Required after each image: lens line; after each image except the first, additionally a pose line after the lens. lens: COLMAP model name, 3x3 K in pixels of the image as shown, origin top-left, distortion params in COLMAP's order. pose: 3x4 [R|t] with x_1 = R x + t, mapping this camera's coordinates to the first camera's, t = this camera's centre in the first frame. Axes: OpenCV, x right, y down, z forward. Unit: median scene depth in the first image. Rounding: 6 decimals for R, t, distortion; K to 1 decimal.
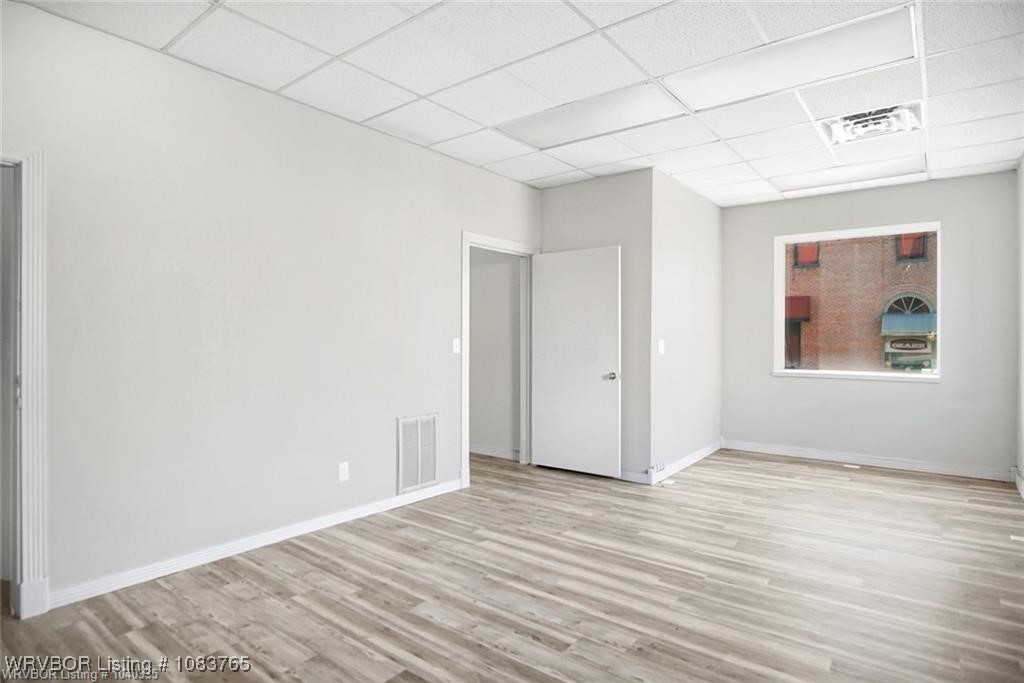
lens RADIAL K [[552.9, 0, 510.5], [0, 552.9, 339.1], [0, 0, 1]] dist [-0.018844, 0.000050]
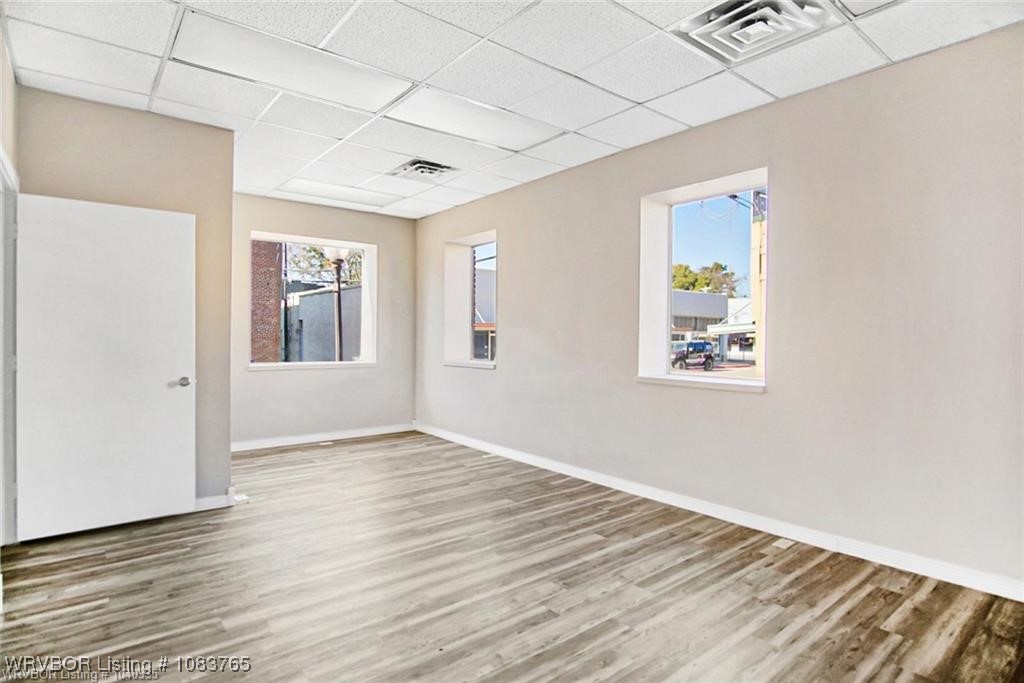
lens RADIAL K [[552.9, 0, 510.7], [0, 552.9, 340.0], [0, 0, 1]] dist [-0.018844, 0.000050]
pose [[0.223457, -0.010870, 0.974653, -0.587084], [-0.002086, 0.999930, 0.011630, -0.001840], [-0.974711, -0.004632, 0.223419, 0.493532]]
